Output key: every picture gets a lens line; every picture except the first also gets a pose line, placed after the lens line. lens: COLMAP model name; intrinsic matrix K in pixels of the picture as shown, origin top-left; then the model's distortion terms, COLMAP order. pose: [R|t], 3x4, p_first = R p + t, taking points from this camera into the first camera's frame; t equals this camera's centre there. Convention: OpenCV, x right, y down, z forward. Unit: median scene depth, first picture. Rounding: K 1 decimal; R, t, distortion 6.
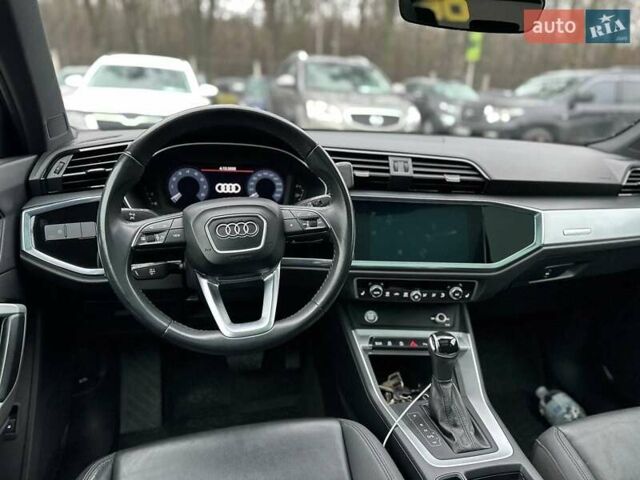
lens RADIAL K [[472.6, 0, 320.4], [0, 472.6, 269.5], [0, 0, 1]] dist [0.014794, -0.002647]
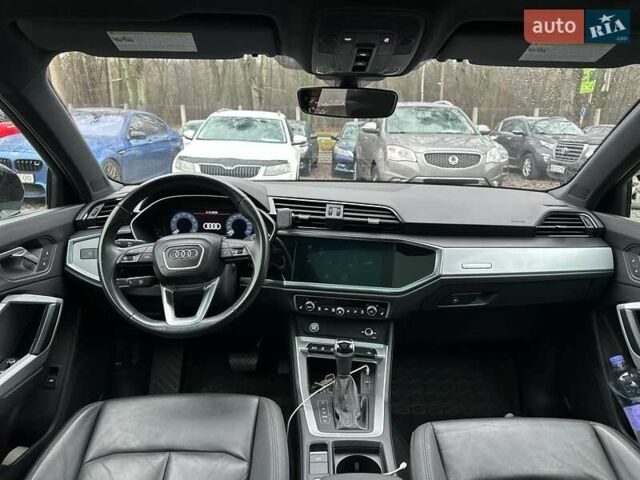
lens RADIAL K [[472.6, 0, 320.4], [0, 472.6, 269.5], [0, 0, 1]] dist [0.014794, -0.002647]
pose [[0.973456, 0.032441, -0.226565, 0.436689], [-0.049499, 0.996317, -0.070015, 0.034865], [0.223459, 0.079371, 0.971476, -0.261785]]
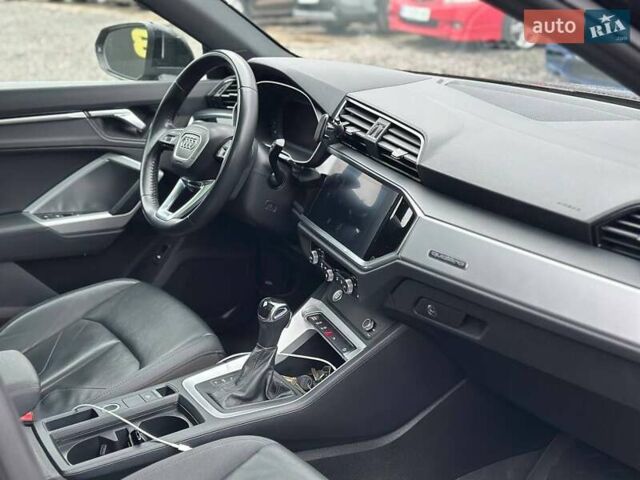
lens RADIAL K [[894.9, 0, 320.0], [0, 894.9, 240.0], [0, 0, 1]] dist [0.124315, -0.007716]
pose [[0.258163, 0.255342, -0.931747, 1.746974], [-0.311032, 0.935059, 0.170071, -0.278257], [0.914665, 0.245897, 0.320817, 0.429879]]
